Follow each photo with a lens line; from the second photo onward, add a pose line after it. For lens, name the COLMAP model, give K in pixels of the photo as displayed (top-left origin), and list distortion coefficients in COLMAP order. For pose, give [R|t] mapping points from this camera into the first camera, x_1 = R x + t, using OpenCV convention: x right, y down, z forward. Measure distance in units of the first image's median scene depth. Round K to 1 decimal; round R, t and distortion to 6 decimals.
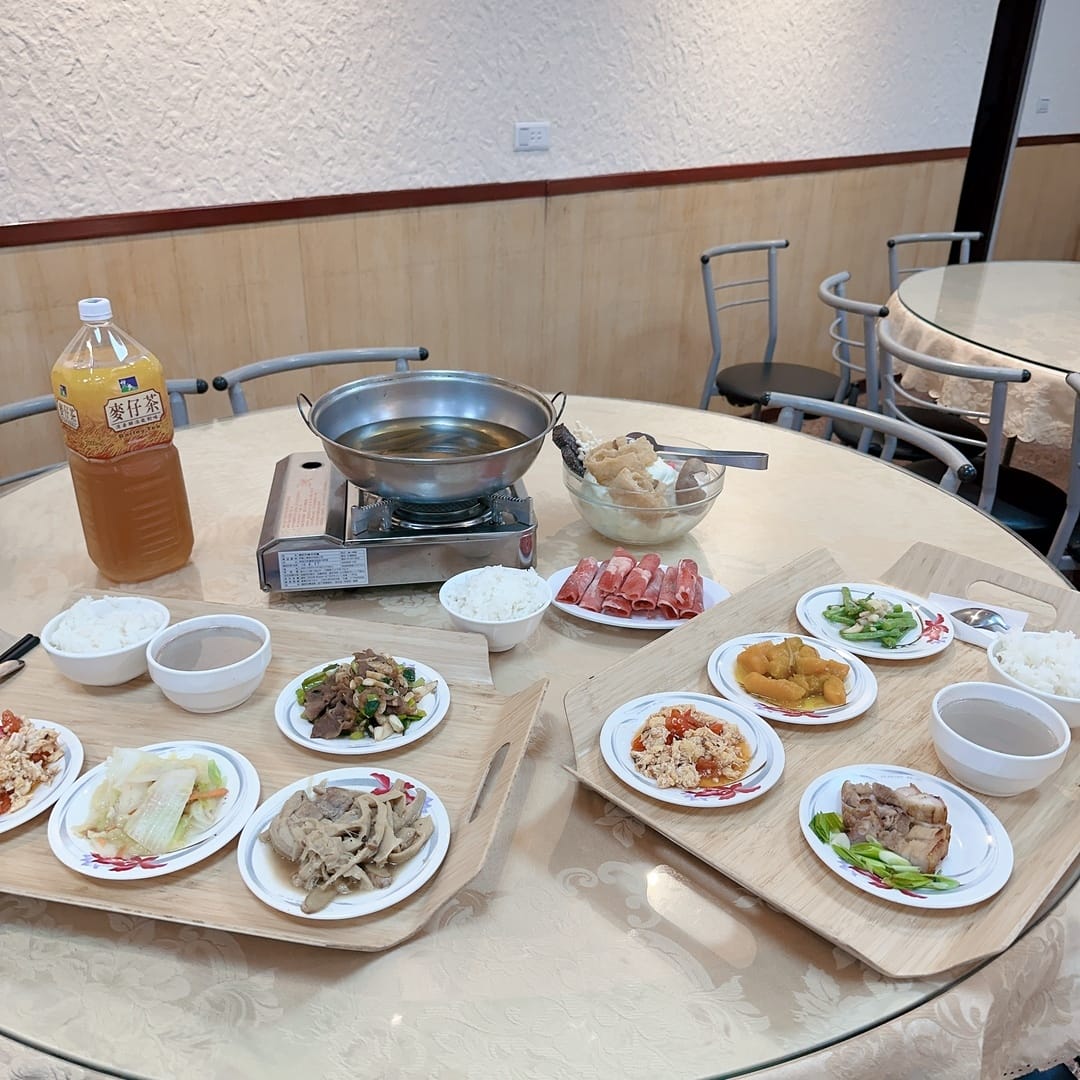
lens RADIAL K [[1002.7, 0, 503.2], [0, 1002.7, 537.9], [0, 0, 1]] dist [0.102800, -0.190731]
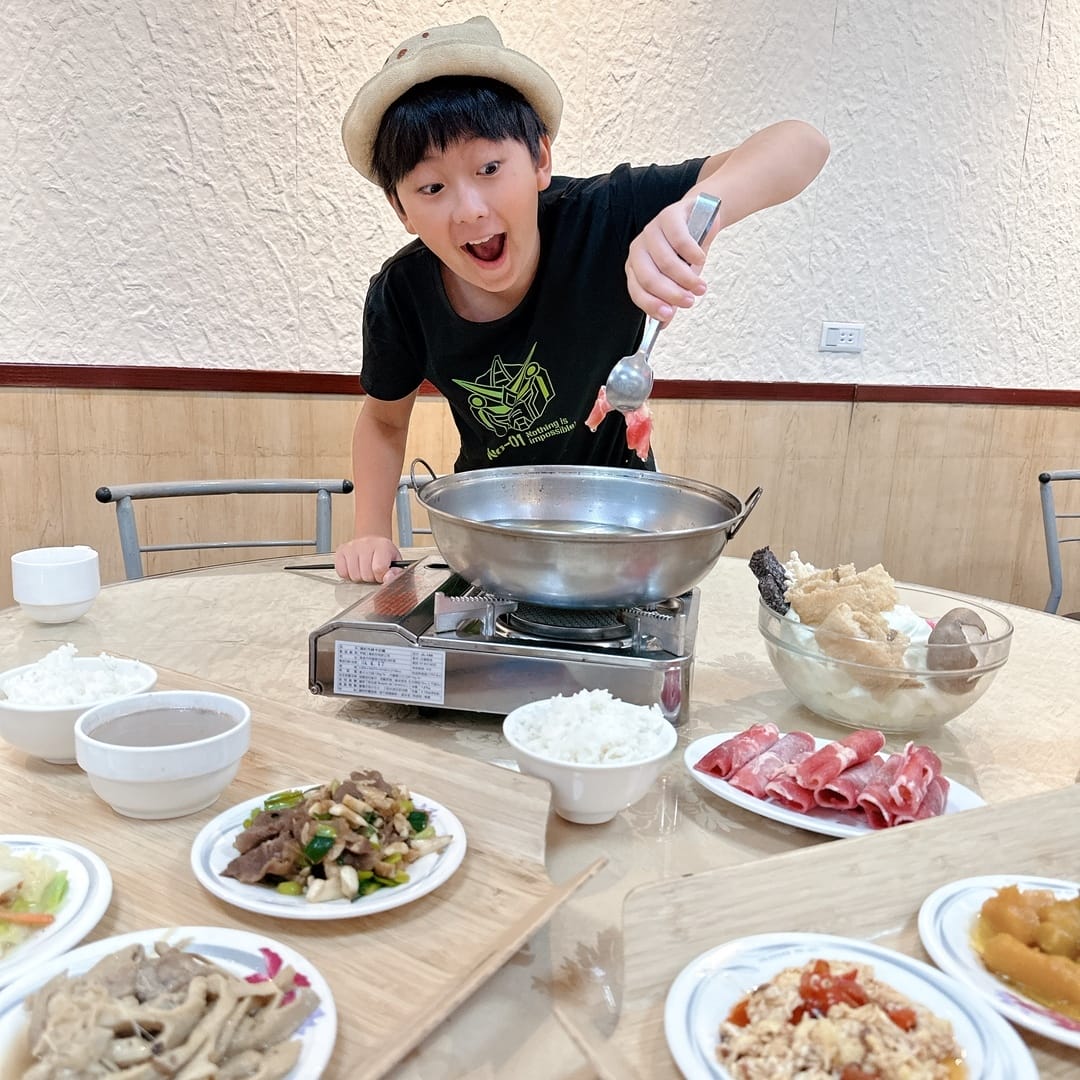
lens RADIAL K [[1002.7, 0, 503.2], [0, 1002.7, 537.9], [0, 0, 1]] dist [0.102800, -0.190731]
pose [[0.944767, 0.103021, -0.311129, 0.106070], [-0.175499, 0.960763, -0.214788, 0.069846], [0.276793, 0.257528, 0.925778, 0.281265]]
